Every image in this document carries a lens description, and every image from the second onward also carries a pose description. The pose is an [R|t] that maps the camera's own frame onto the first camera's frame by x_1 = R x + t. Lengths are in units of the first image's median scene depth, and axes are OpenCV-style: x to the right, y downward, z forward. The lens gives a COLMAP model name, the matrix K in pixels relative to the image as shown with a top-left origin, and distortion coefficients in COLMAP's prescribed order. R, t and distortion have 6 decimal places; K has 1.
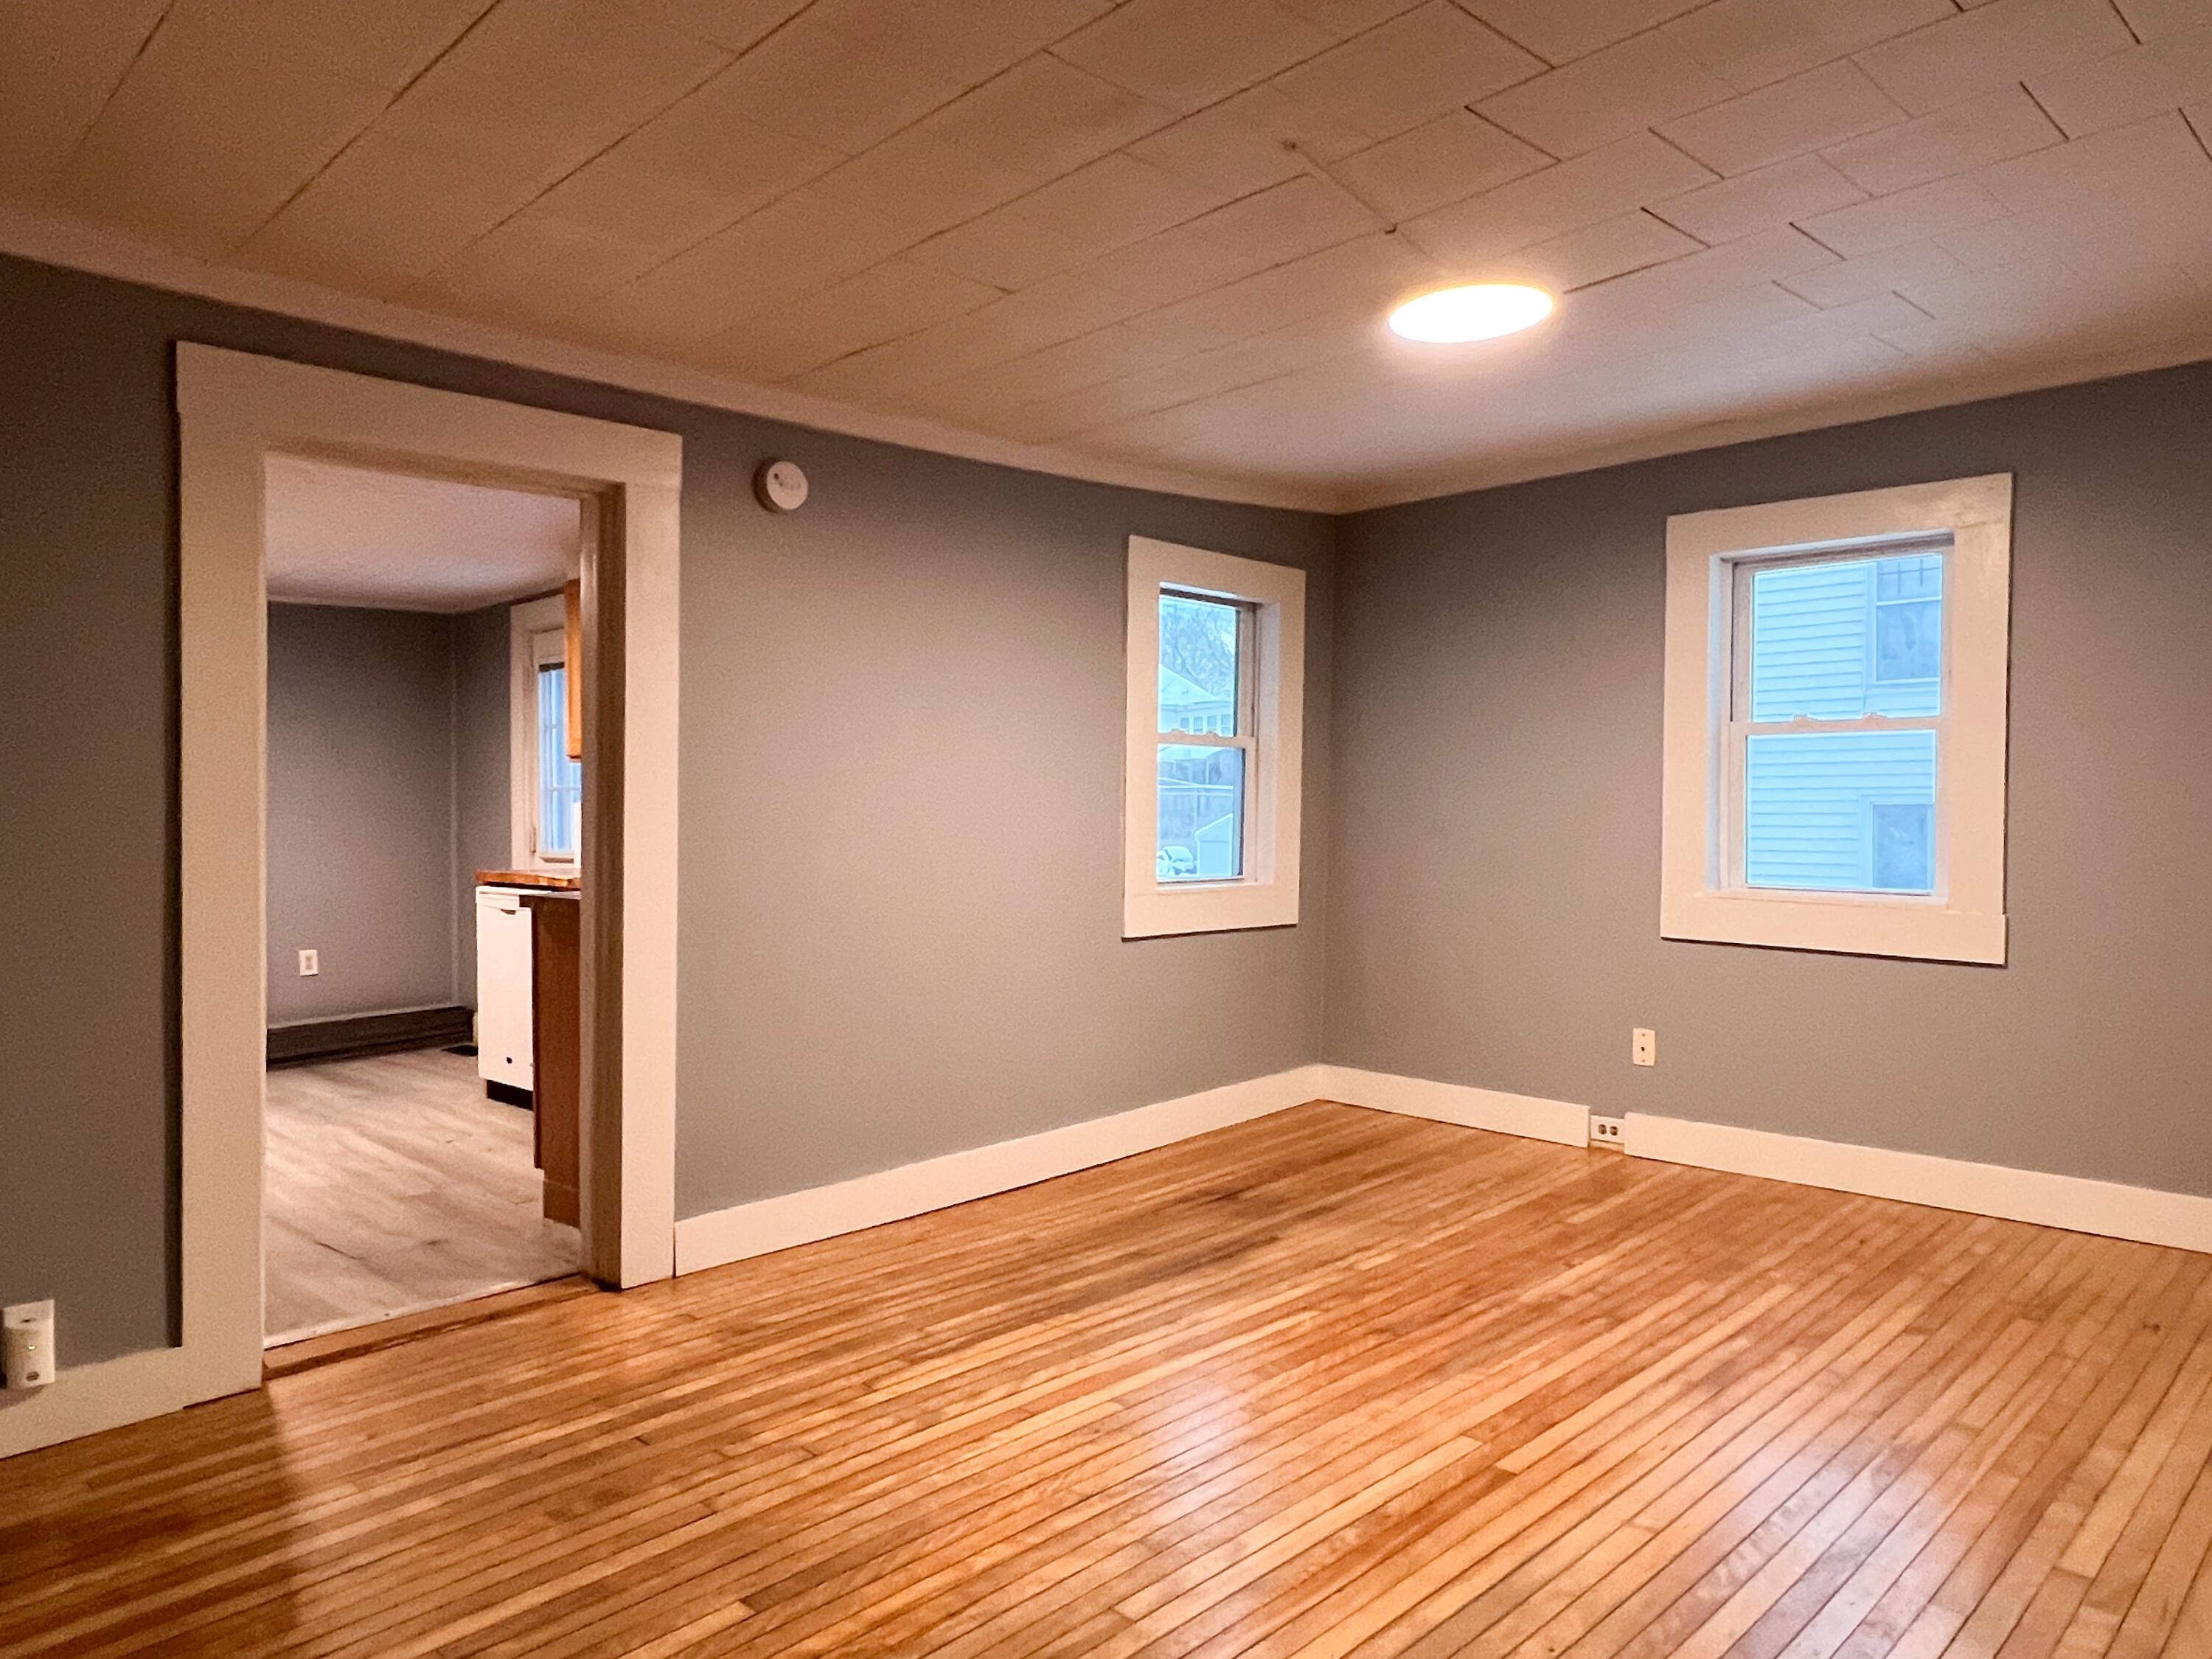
lens RADIAL K [[1424.0, 0, 1098.3], [0, 1424.0, 829.9], [0, 0, 1]] dist [0.002033, -0.002239]
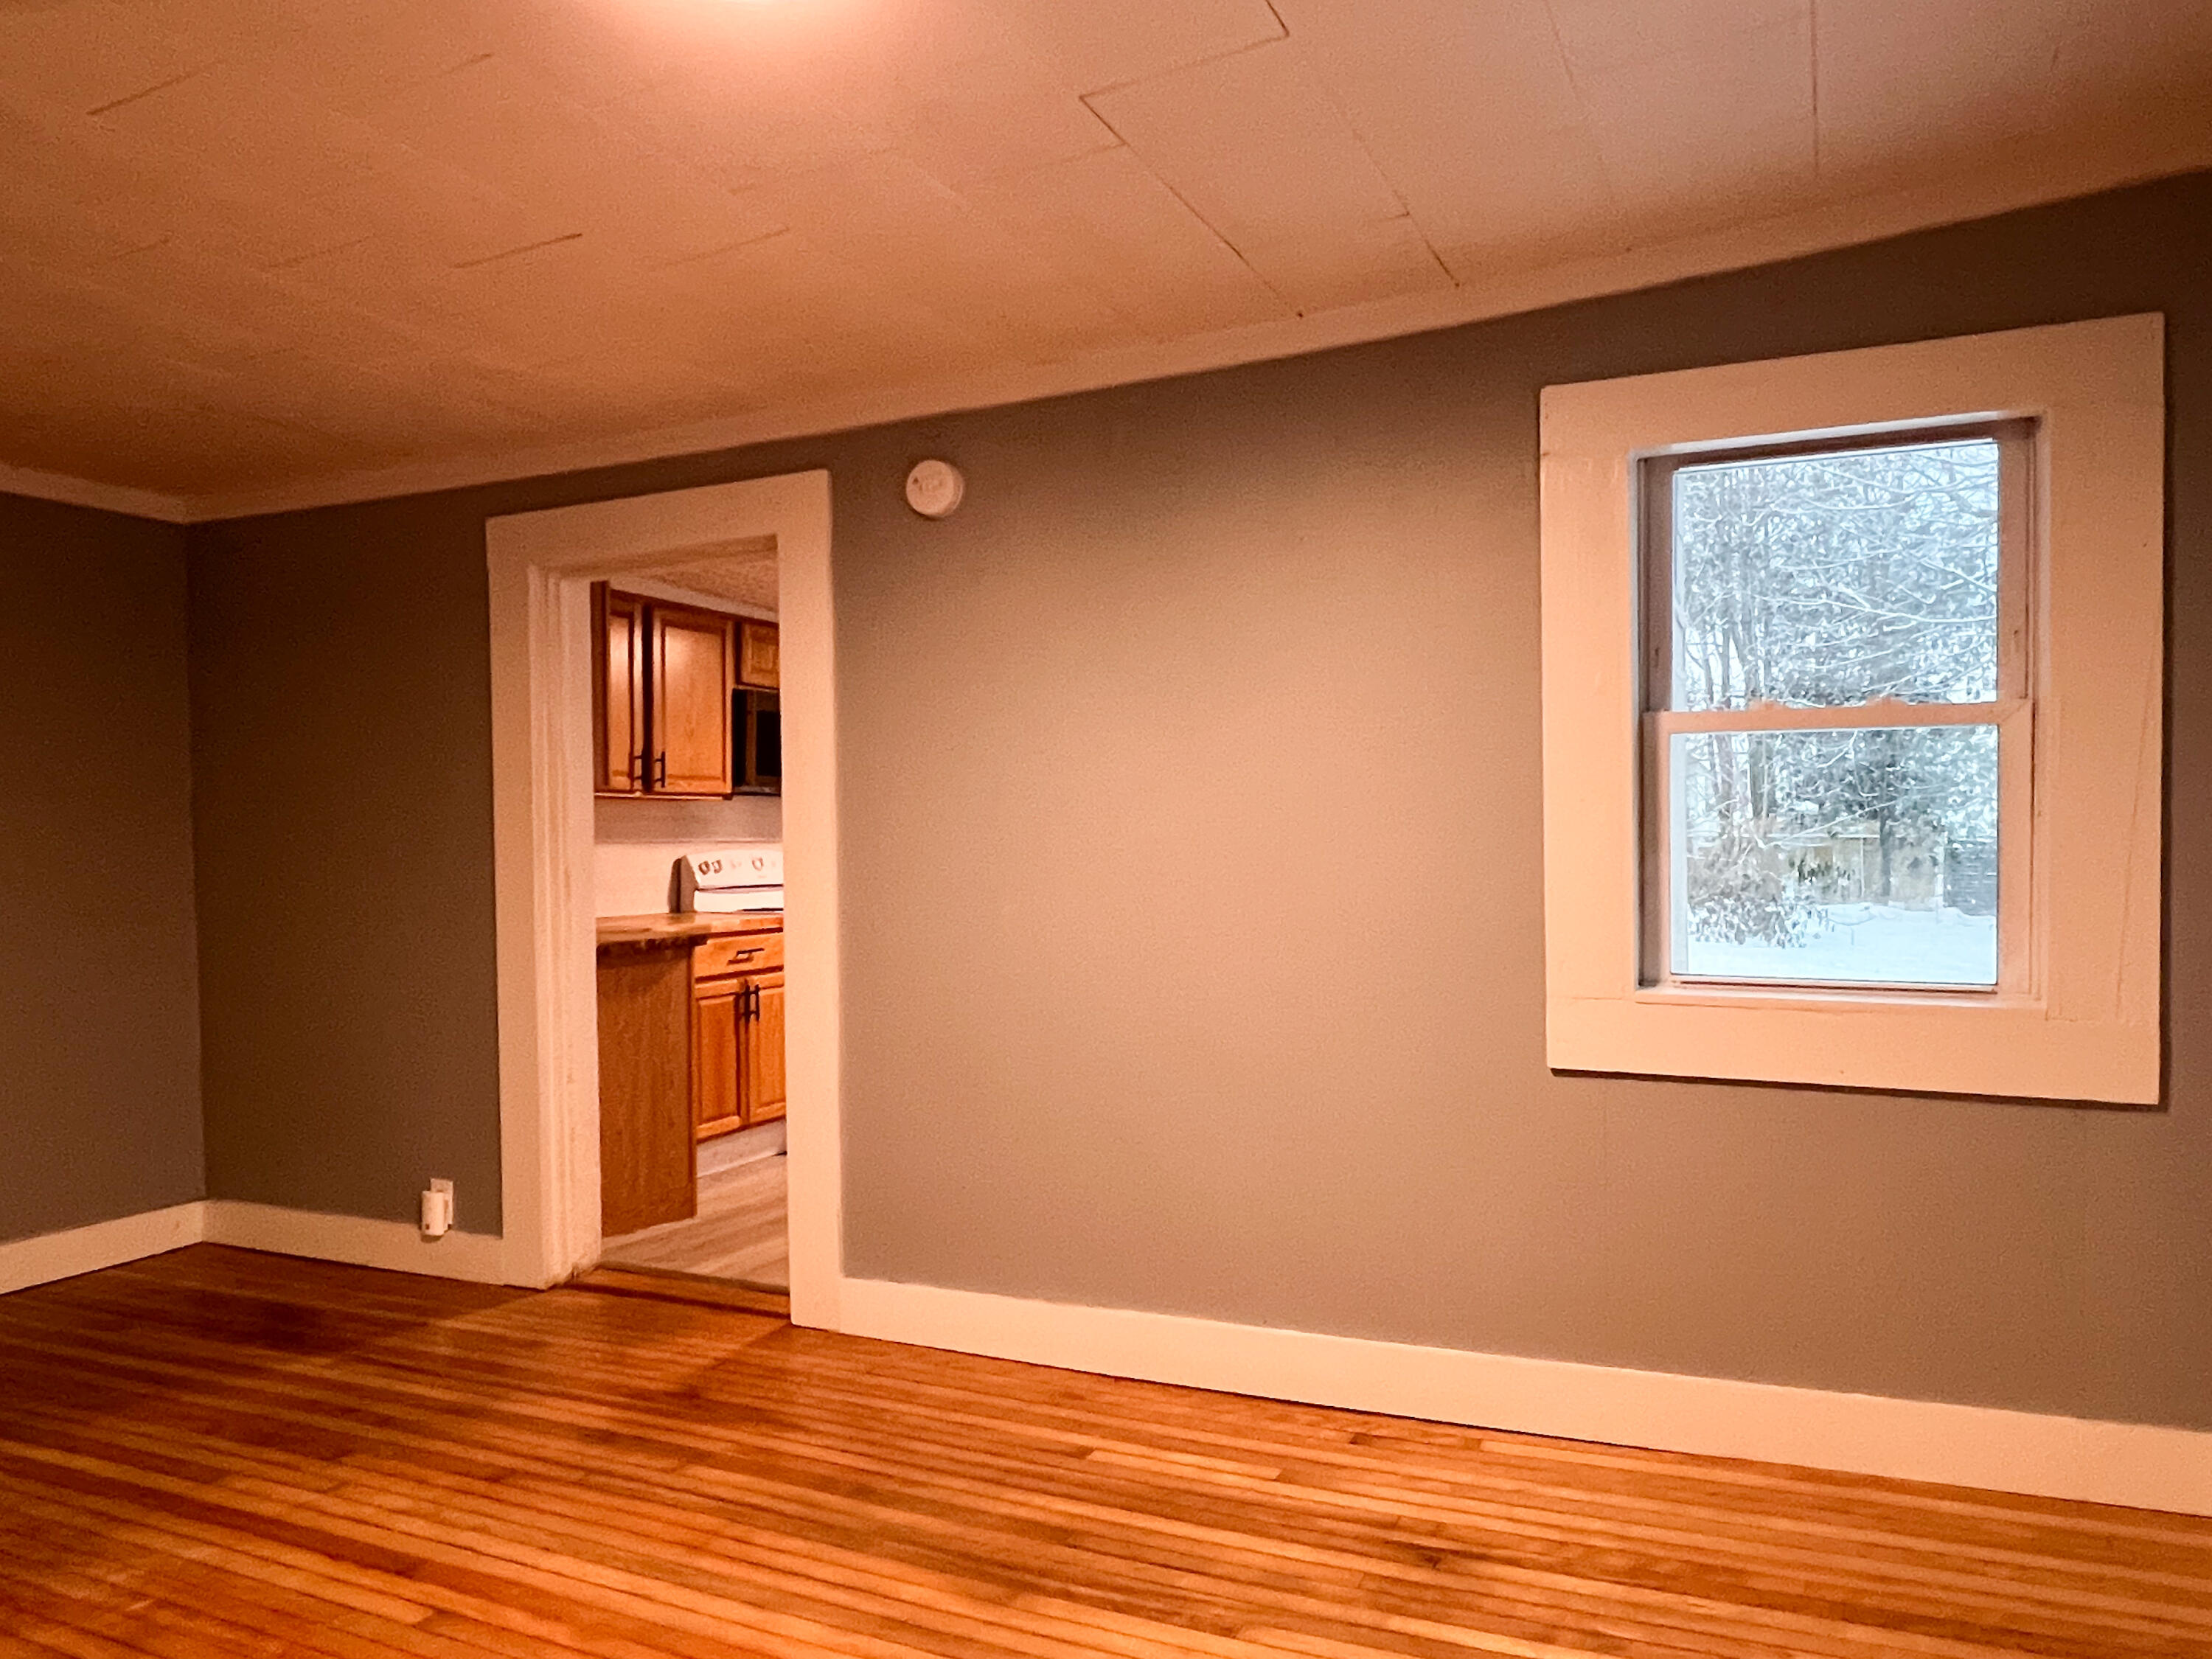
lens RADIAL K [[1424.0, 0, 1142.5], [0, 1424.0, 838.9], [0, 0, 1]] dist [0.002033, -0.002239]
pose [[0.362423, -0.008513, -0.931975, 0.711195], [-0.009688, 0.999870, -0.012901, -0.012489], [0.931963, 0.013704, 0.362294, 0.869711]]
